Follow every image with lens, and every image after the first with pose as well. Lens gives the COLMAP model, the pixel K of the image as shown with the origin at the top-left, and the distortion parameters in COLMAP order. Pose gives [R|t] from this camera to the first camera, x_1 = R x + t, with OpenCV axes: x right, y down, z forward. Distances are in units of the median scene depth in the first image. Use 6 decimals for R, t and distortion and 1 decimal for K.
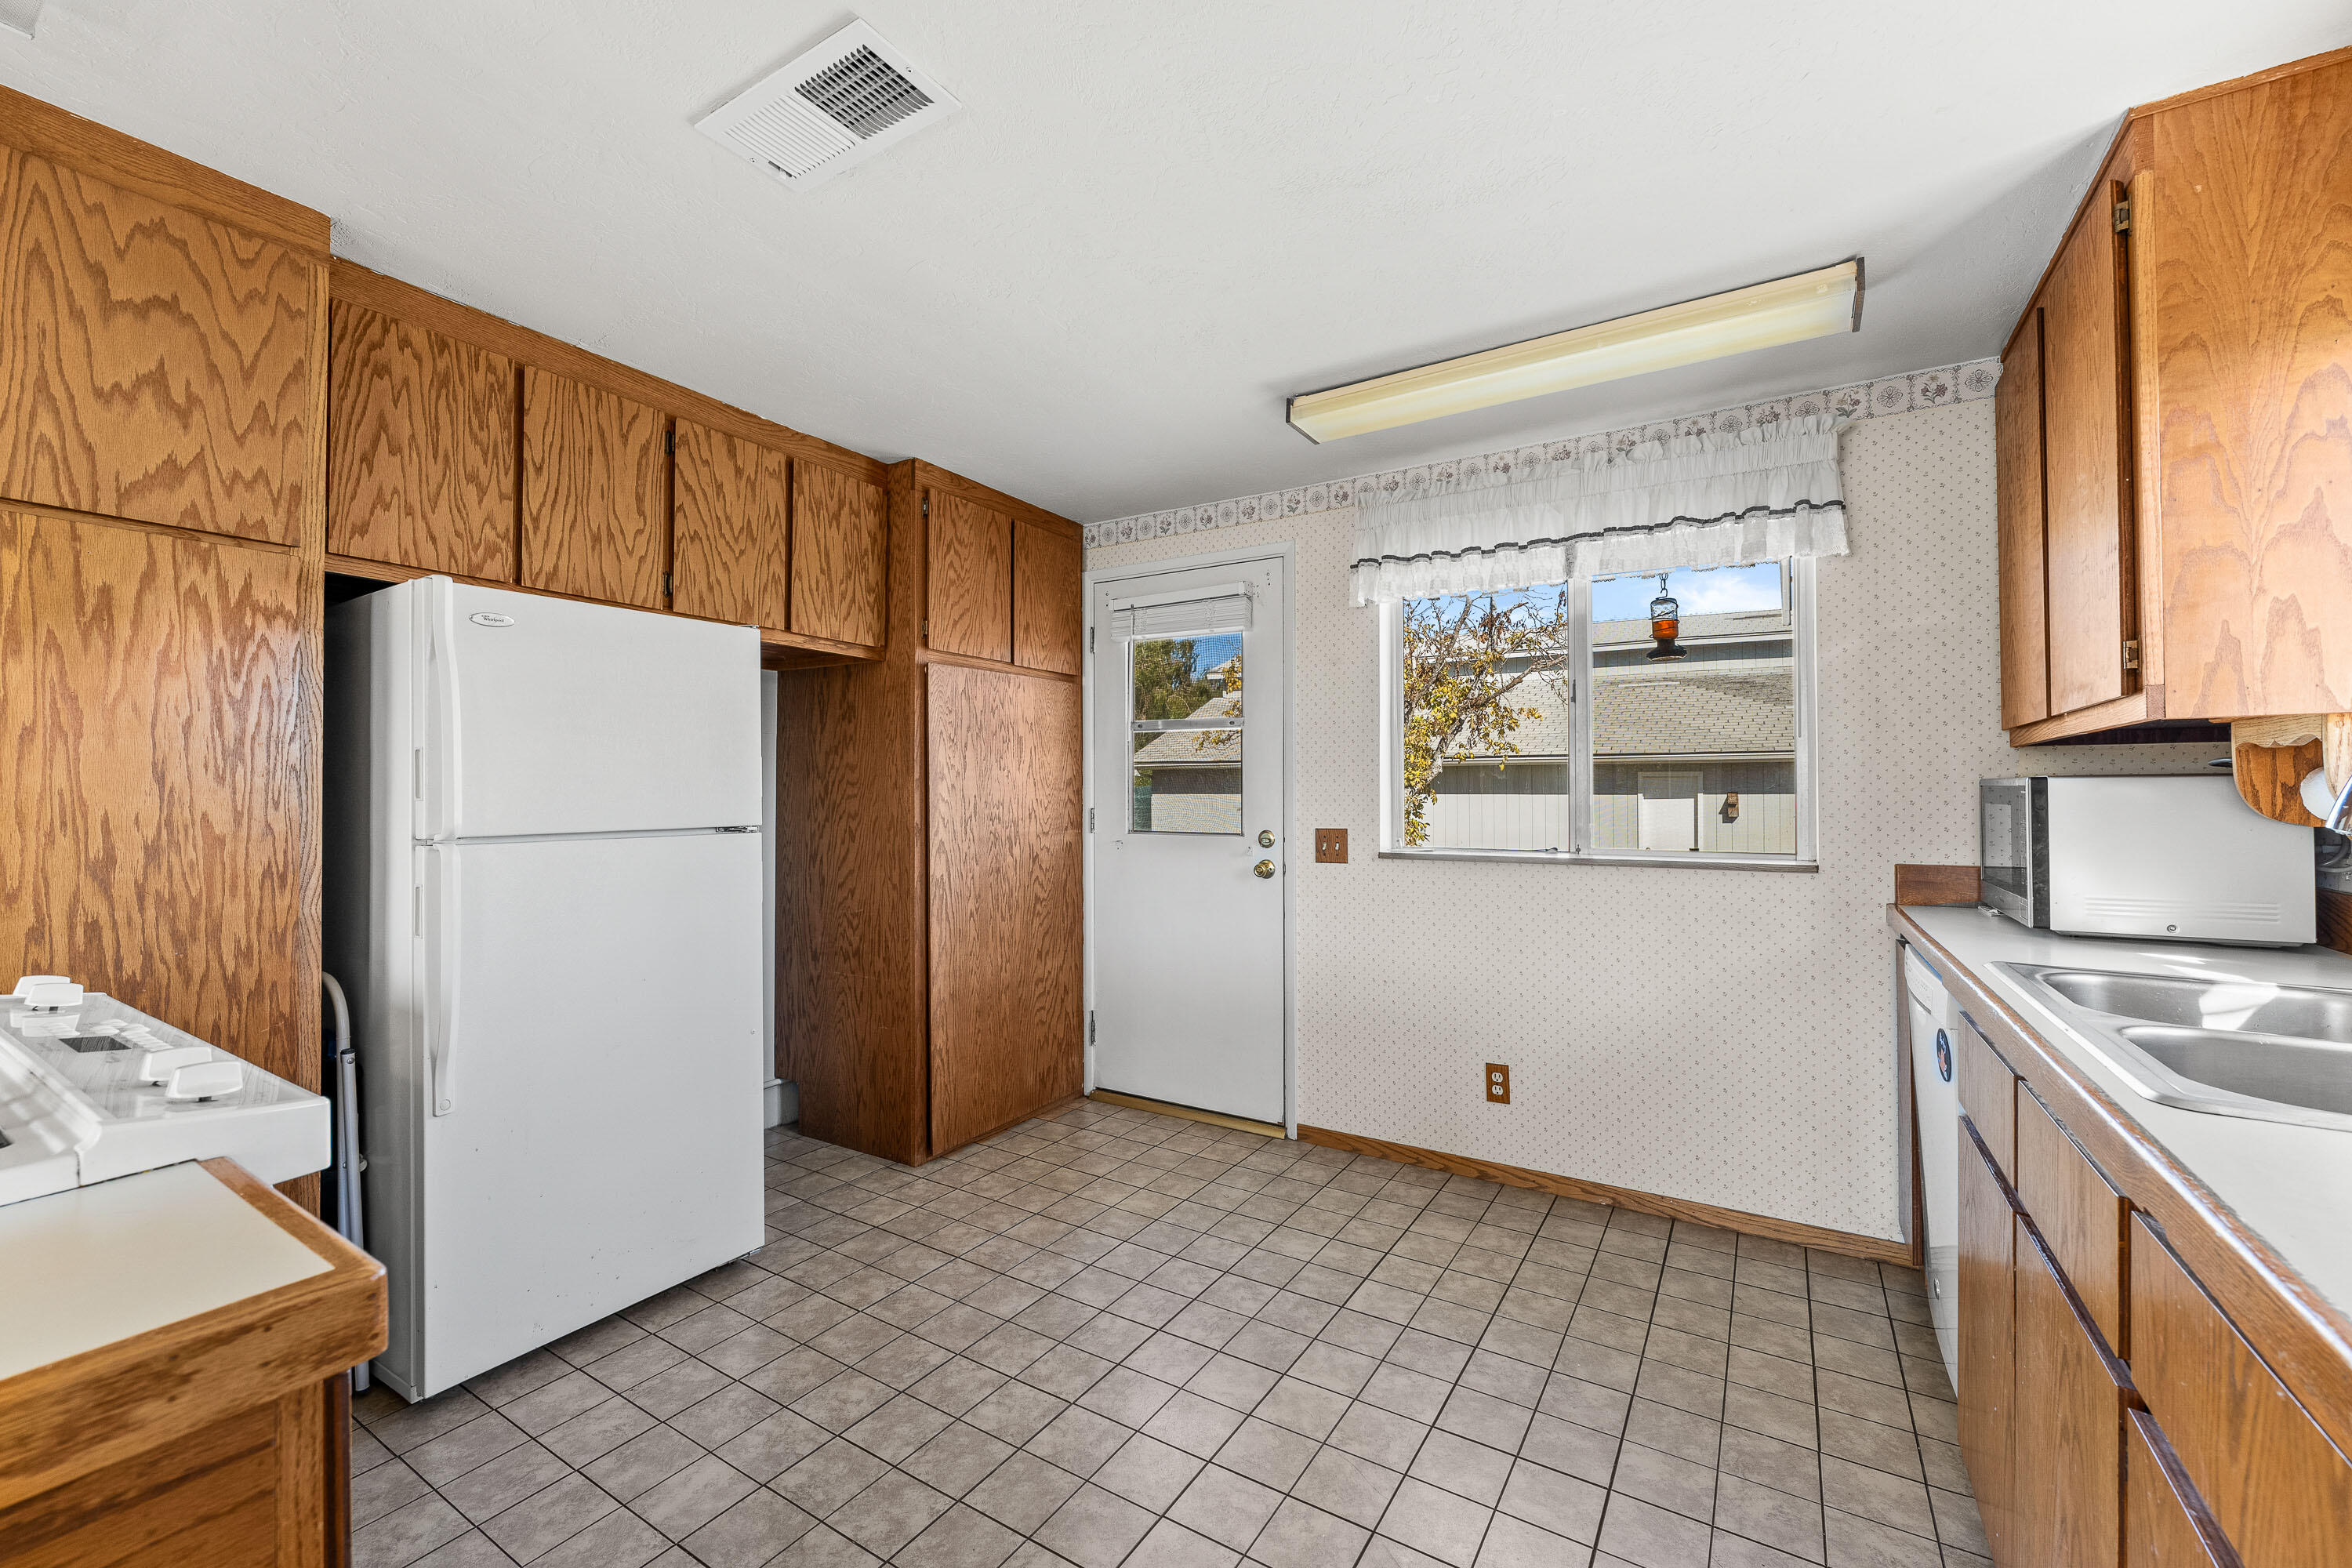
lens RADIAL K [[951.4, 0, 1180.5], [0, 951.4, 779.0], [0, 0, 1]] dist [-0.000974, -0.000881]
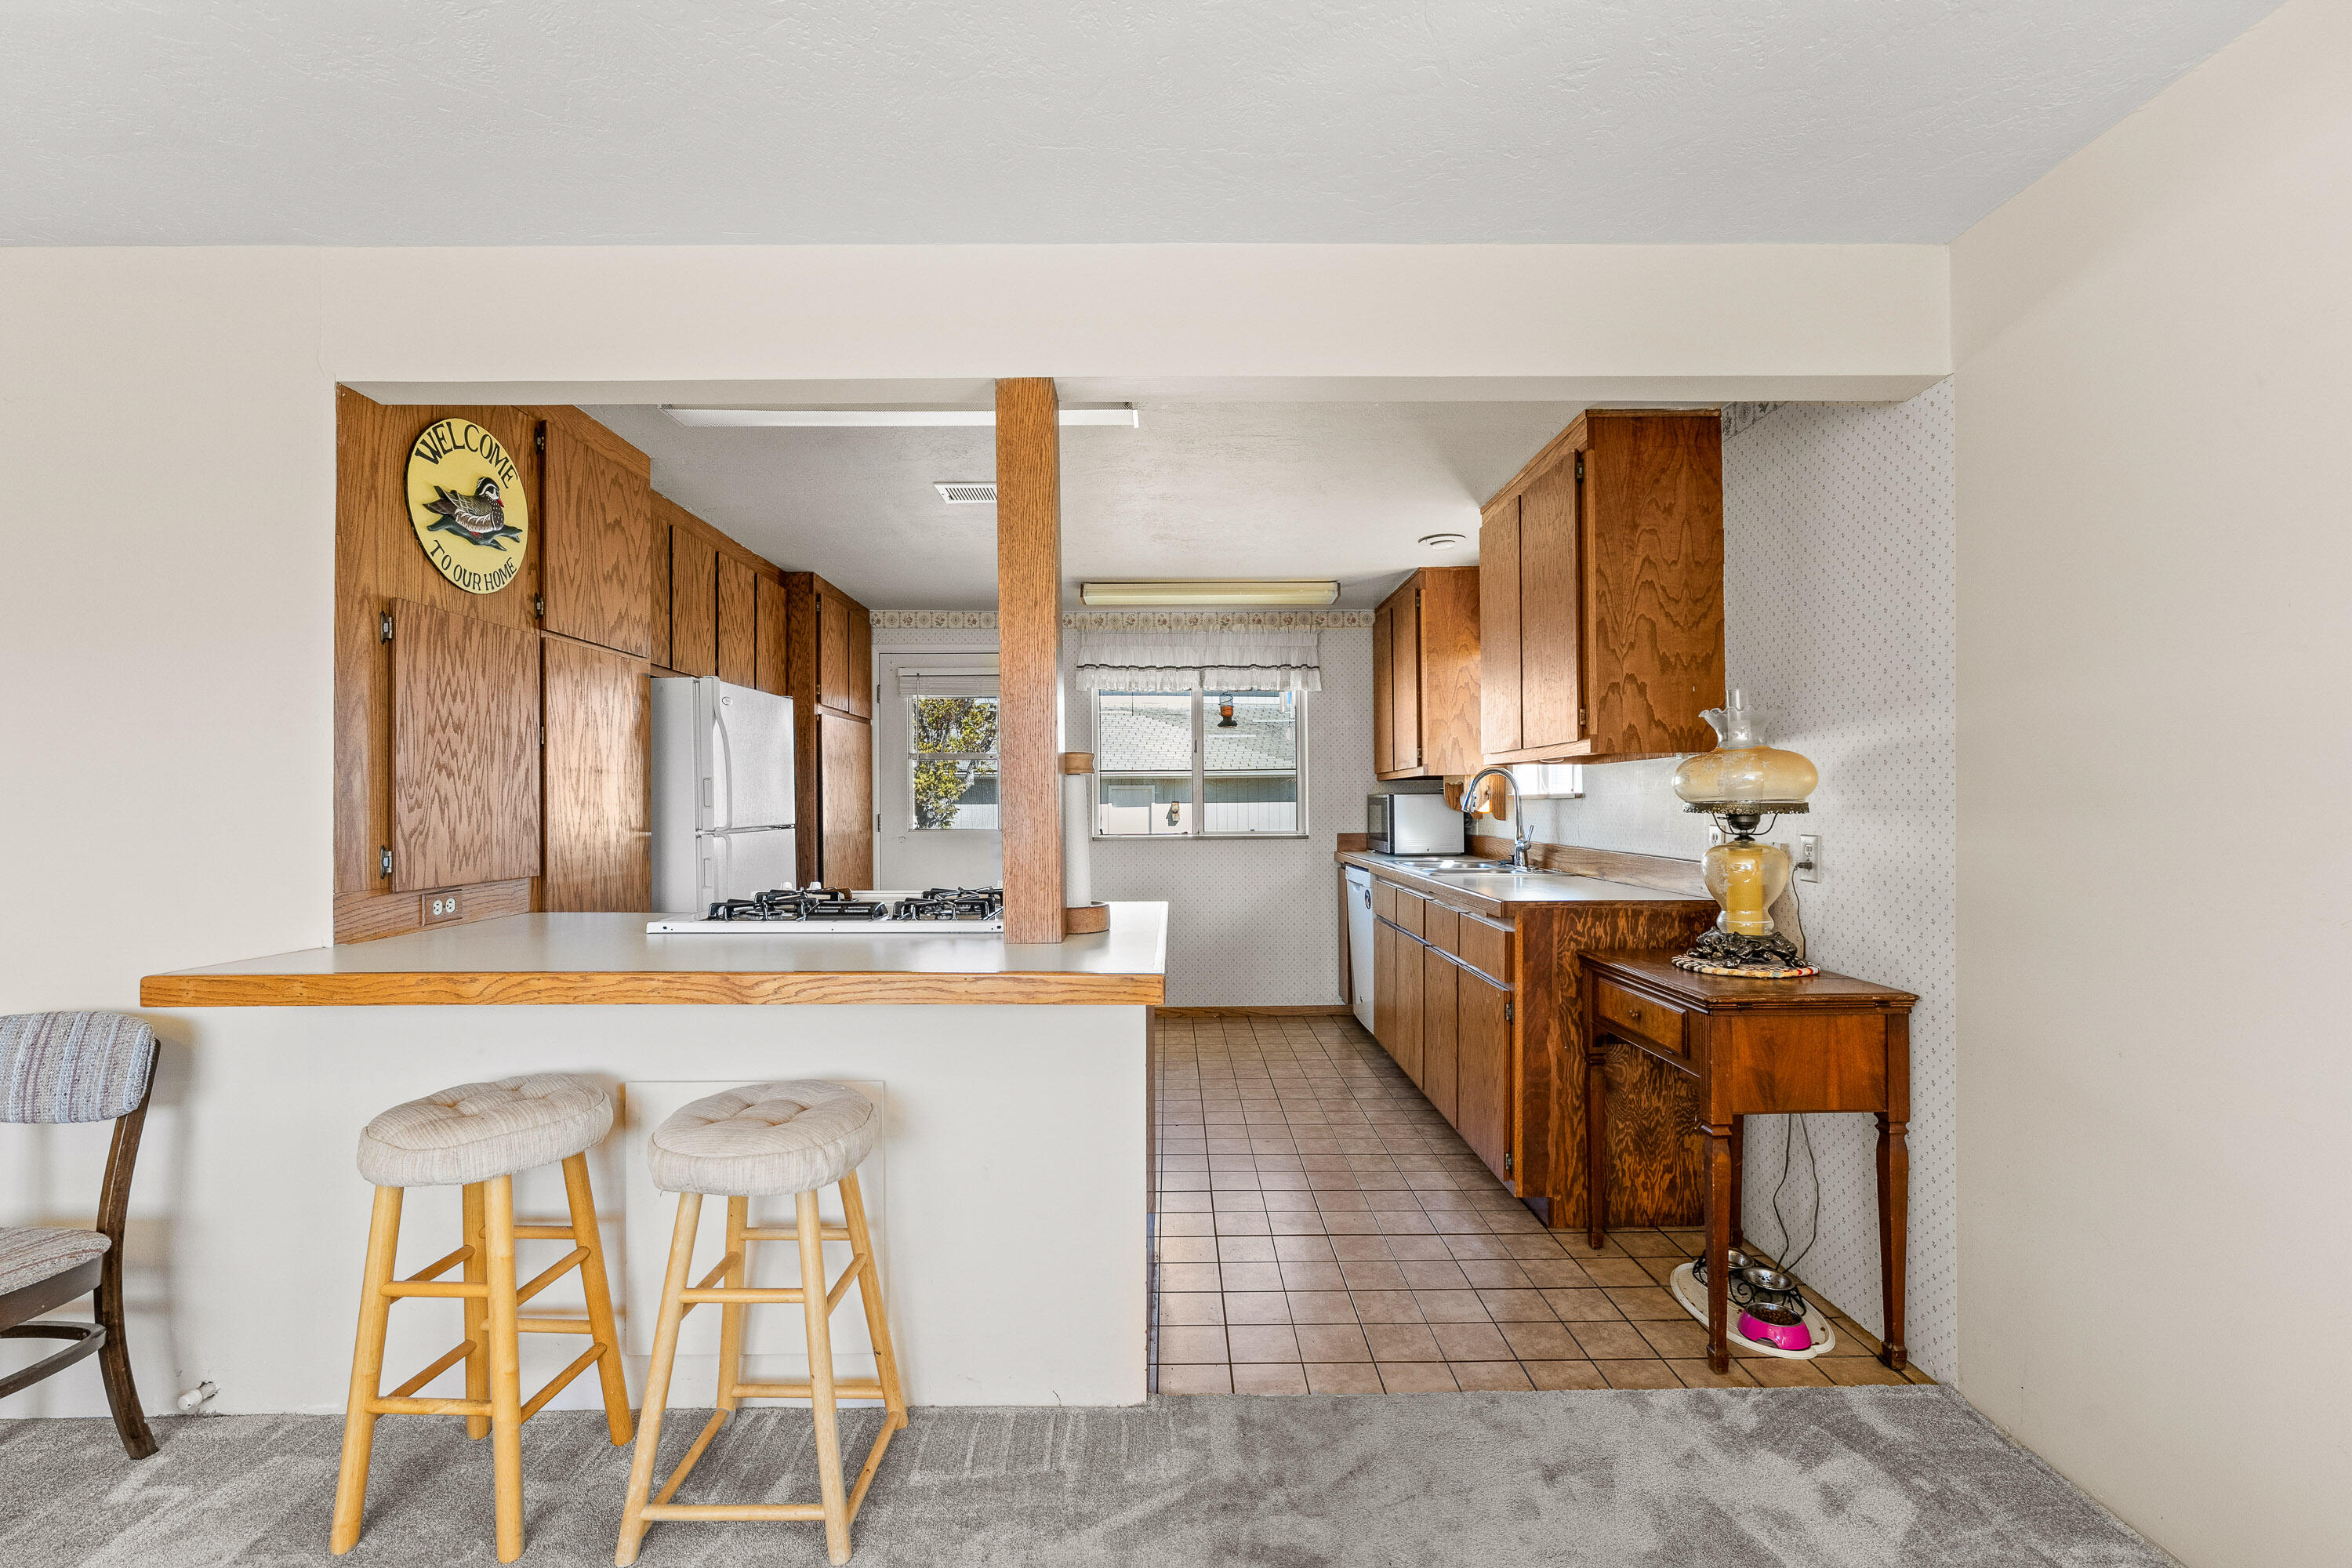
lens RADIAL K [[967.8, 0, 1185.4], [0, 967.8, 785.1], [0, 0, 1]] dist [-0.000004, 0.000001]
pose [[0.840763, 0.005780, 0.541372, -0.665603], [-0.003358, 0.999979, -0.005461, -0.007414], [-0.541393, 0.002773, 0.840765, -0.609247]]
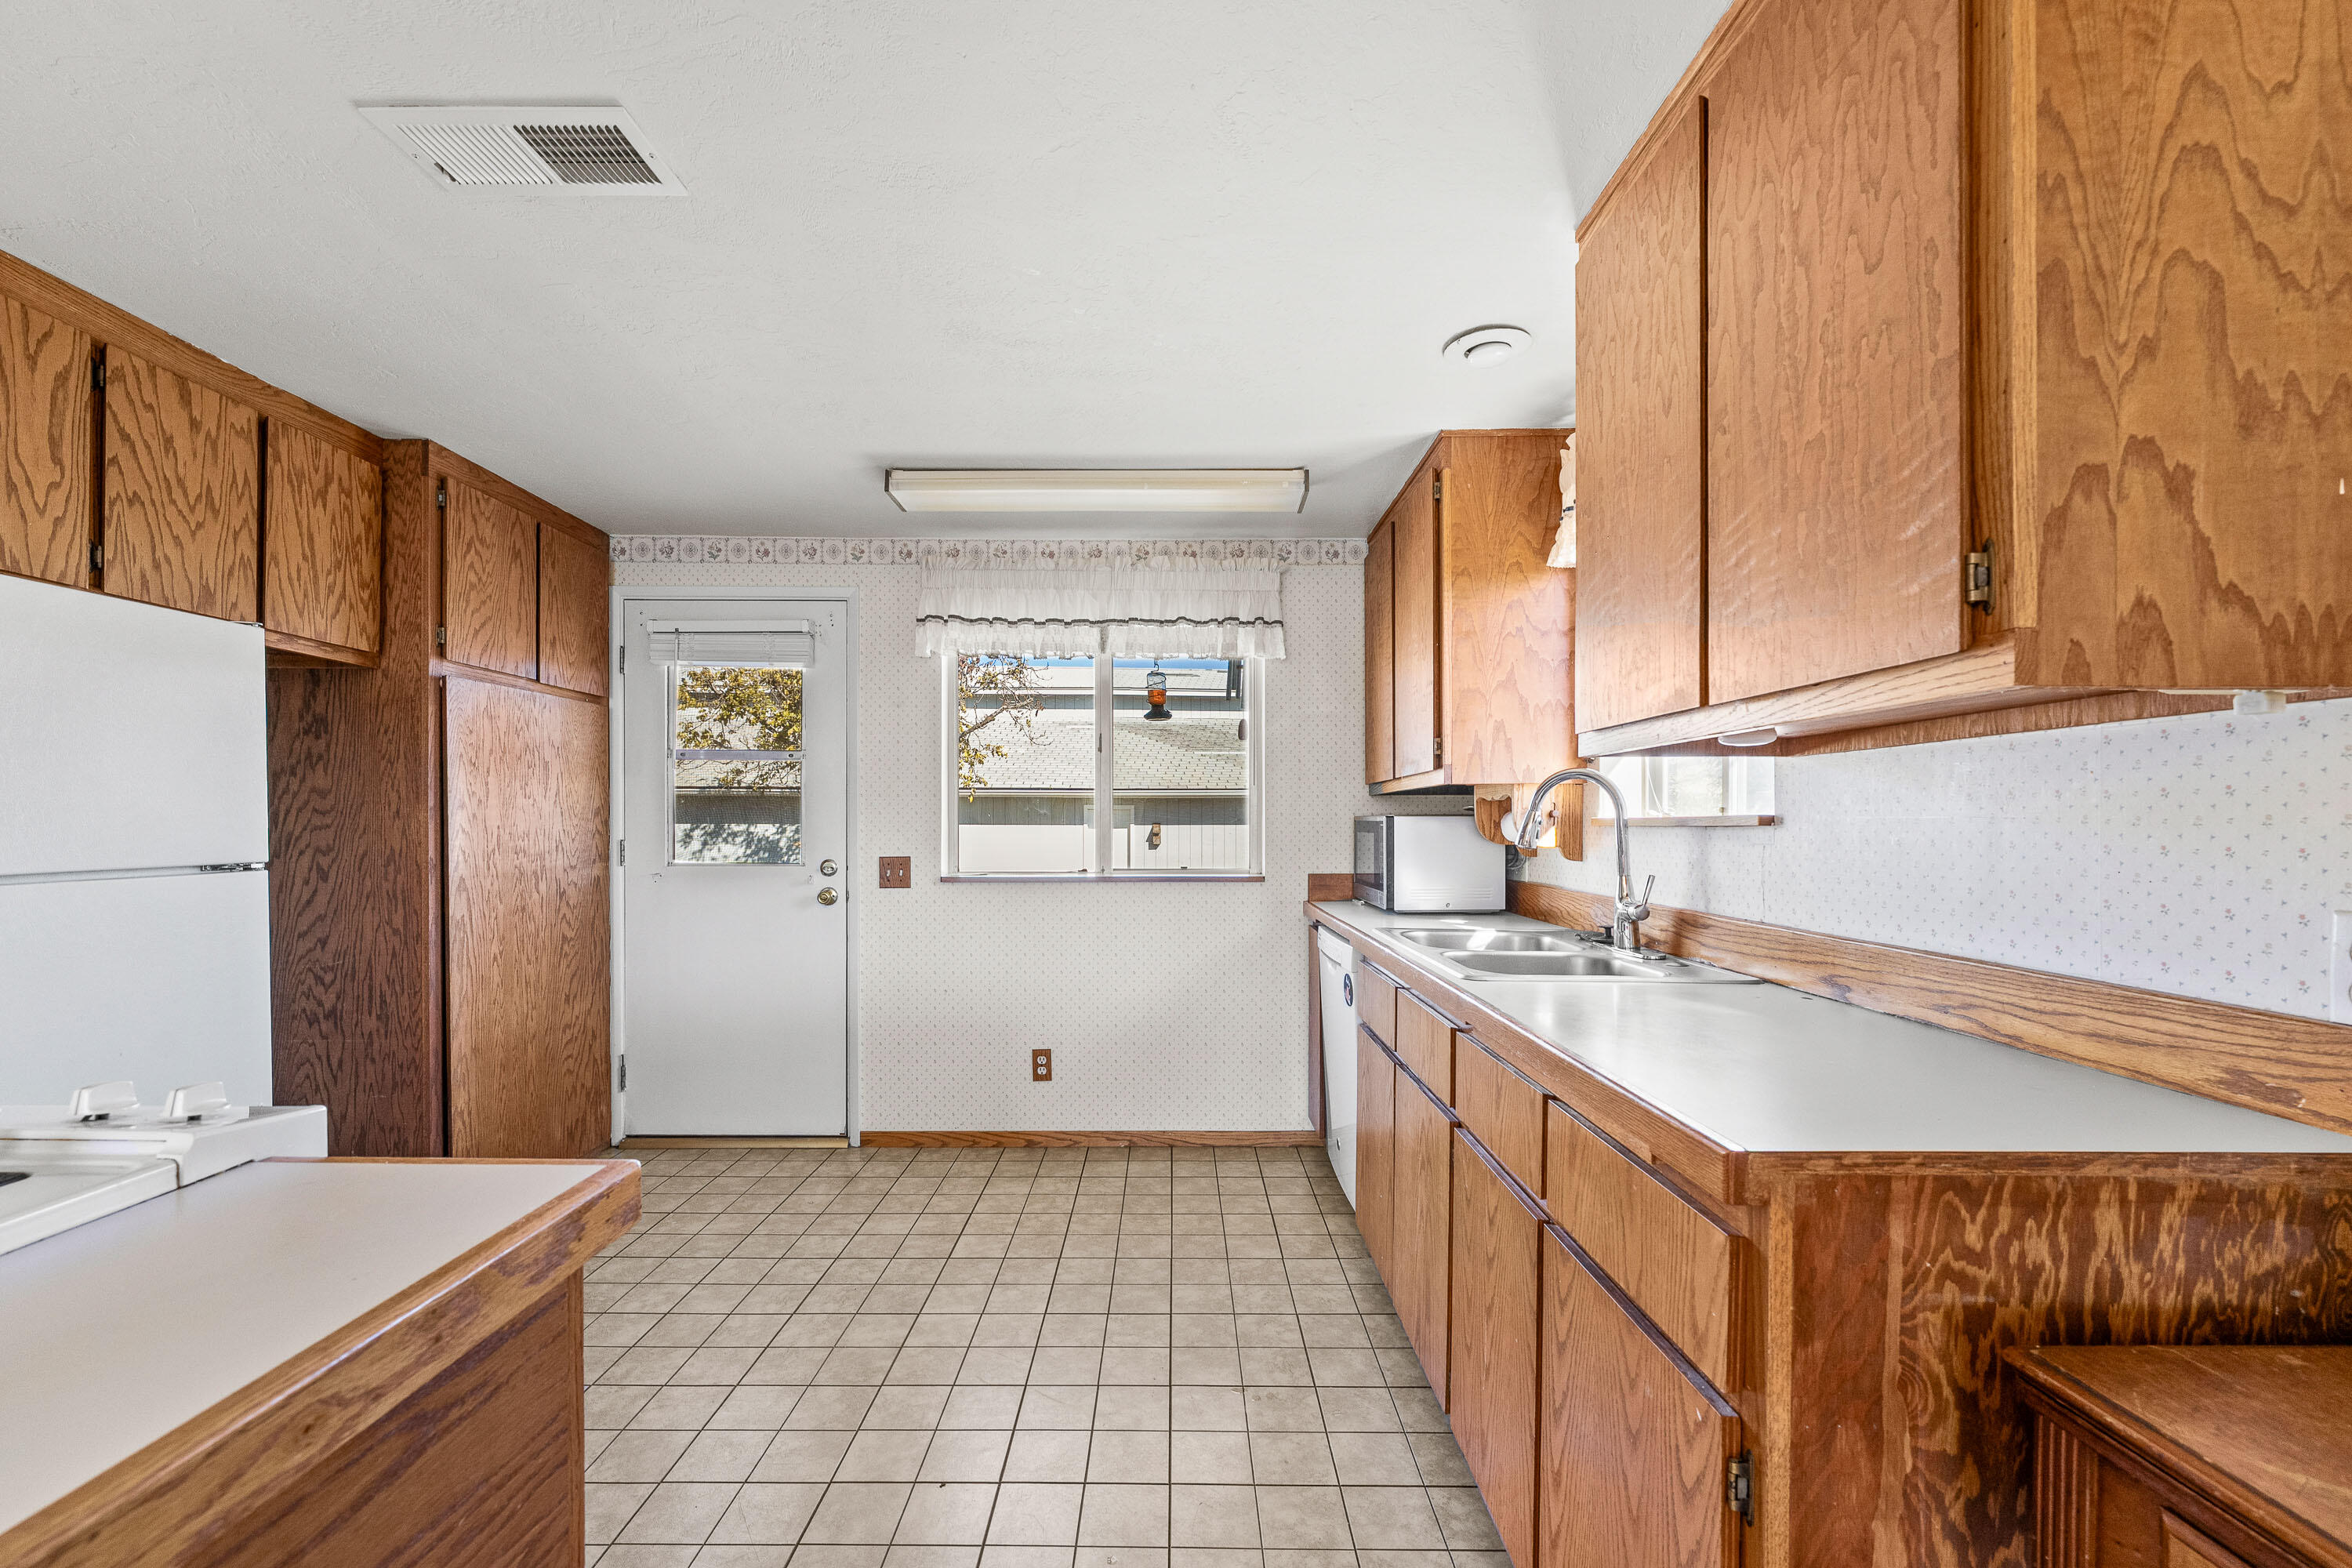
lens RADIAL K [[963.3, 0, 1176.0], [0, 963.3, 817.9], [0, 0, 1]] dist [-0.001923, -0.000286]
pose [[0.846822, 0.005027, 0.531852, -0.184372], [-0.010243, 0.999924, 0.006858, -0.003892], [-0.531778, -0.011255, 0.846809, -0.128959]]
